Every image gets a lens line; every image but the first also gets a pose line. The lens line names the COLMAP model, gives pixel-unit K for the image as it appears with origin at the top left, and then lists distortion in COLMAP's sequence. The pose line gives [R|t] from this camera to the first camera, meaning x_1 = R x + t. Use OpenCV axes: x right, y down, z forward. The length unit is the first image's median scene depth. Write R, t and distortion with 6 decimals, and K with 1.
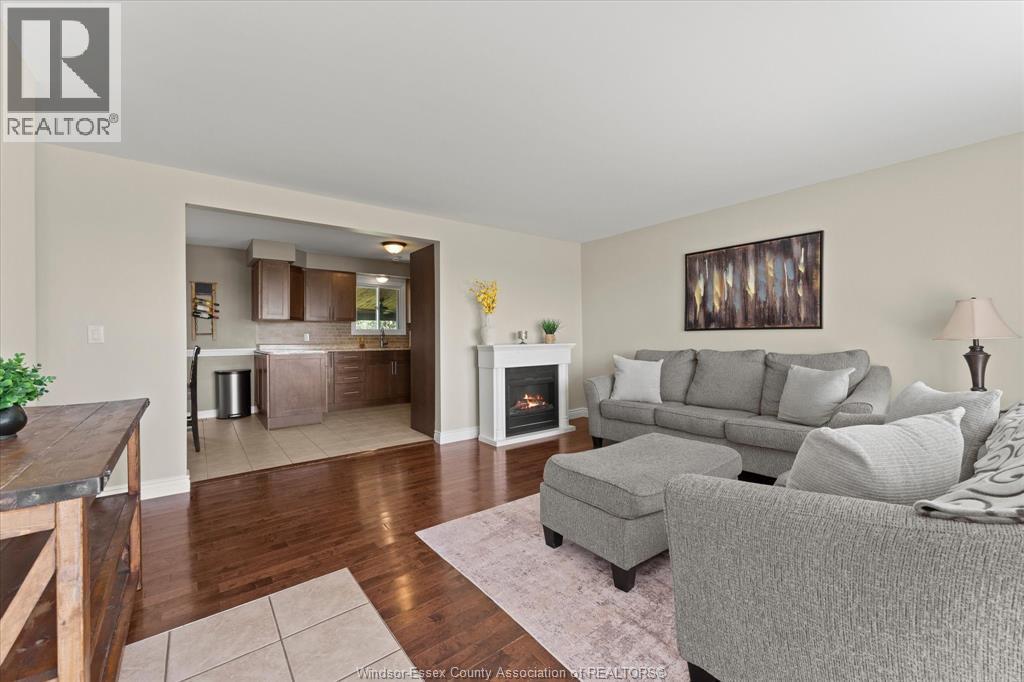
lens RADIAL K [[410.8, 0, 504.0], [0, 410.8, 335.5], [0, 0, 1]] dist [0.000511, 0.000025]
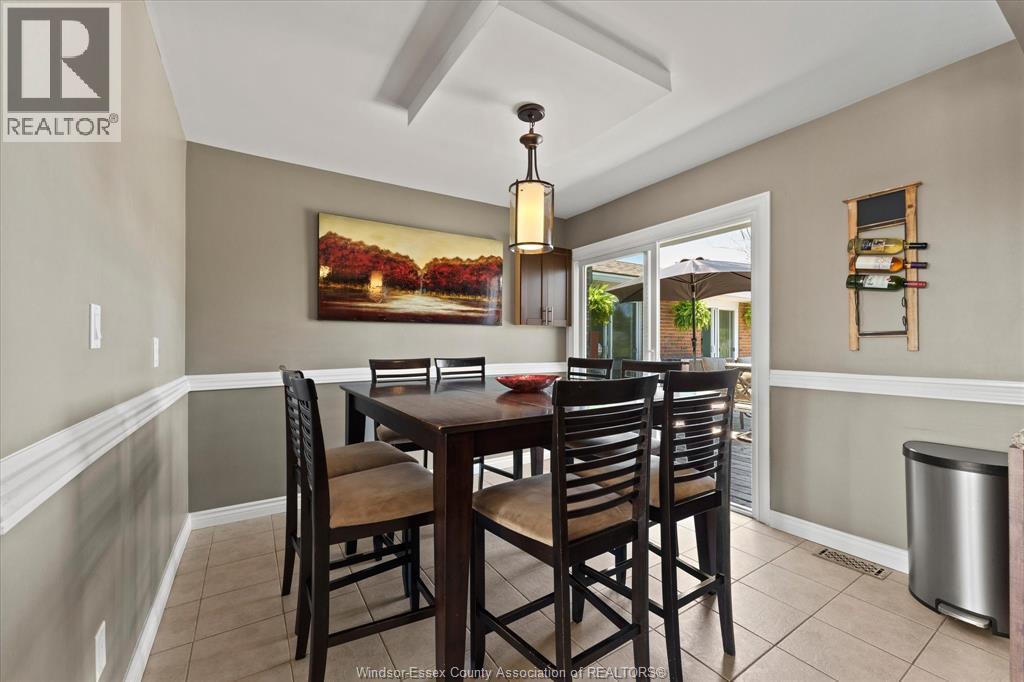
lens RADIAL K [[410.8, 0, 511.2], [0, 410.8, 339.6], [0, 0, 1]] dist [0.000511, 0.000025]
pose [[-0.058902, -0.012300, -0.998188, -0.351183], [-0.000675, 0.999924, -0.012281, 0.006017], [0.998264, -0.000050, -0.058905, 0.700018]]
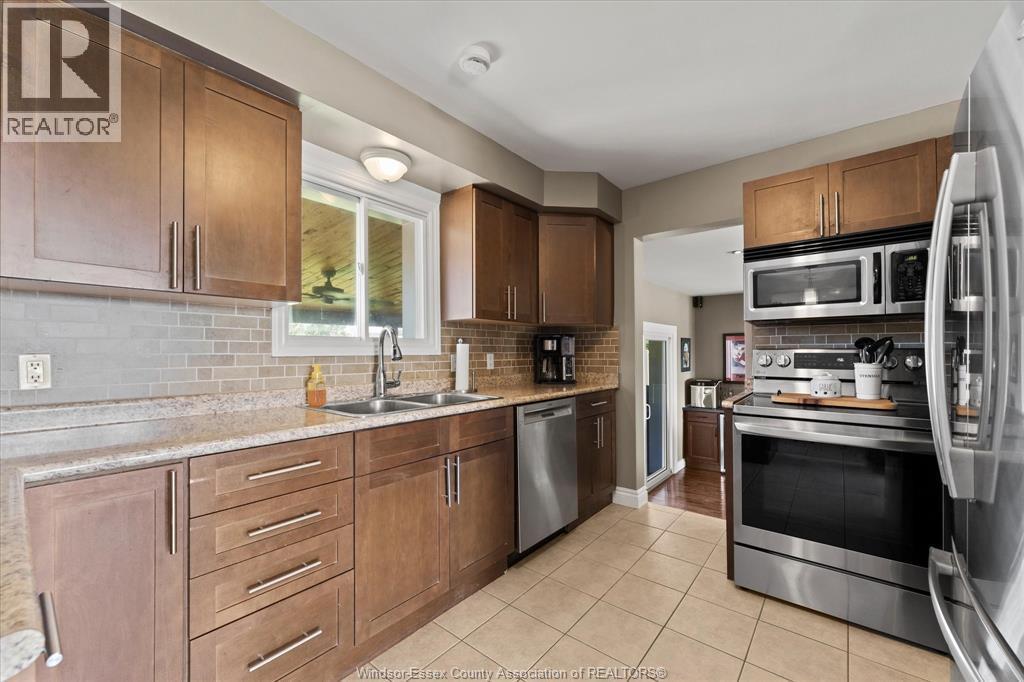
lens RADIAL K [[410.8, 0, 512.4], [0, 410.8, 348.0], [0, 0, 1]] dist [0.000511, 0.000025]
pose [[0.966874, 0.002256, 0.255244, -0.351999], [-0.001131, 0.999989, -0.004557, -0.007941], [-0.255252, 0.004118, 0.966866, 0.856210]]
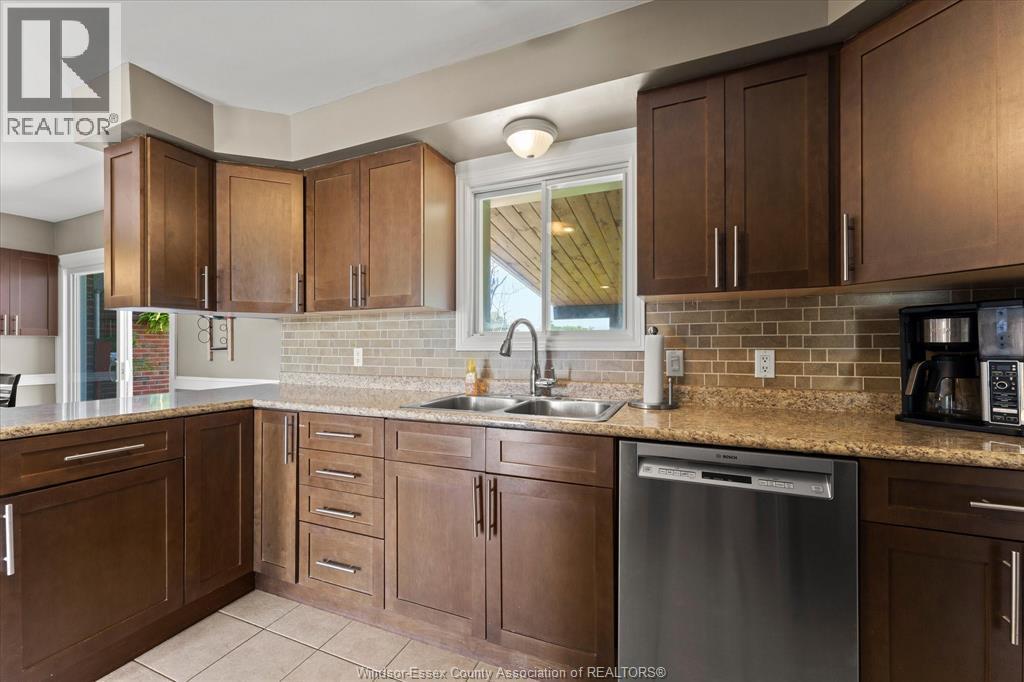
lens RADIAL K [[410.8, 0, 514.4], [0, 410.8, 346.3], [0, 0, 1]] dist [0.000511, 0.000025]
pose [[0.521906, -0.000818, -0.853003, -0.085332], [0.003847, 0.999992, 0.001395, -0.006941], [0.852995, -0.004009, 0.521904, 1.061156]]
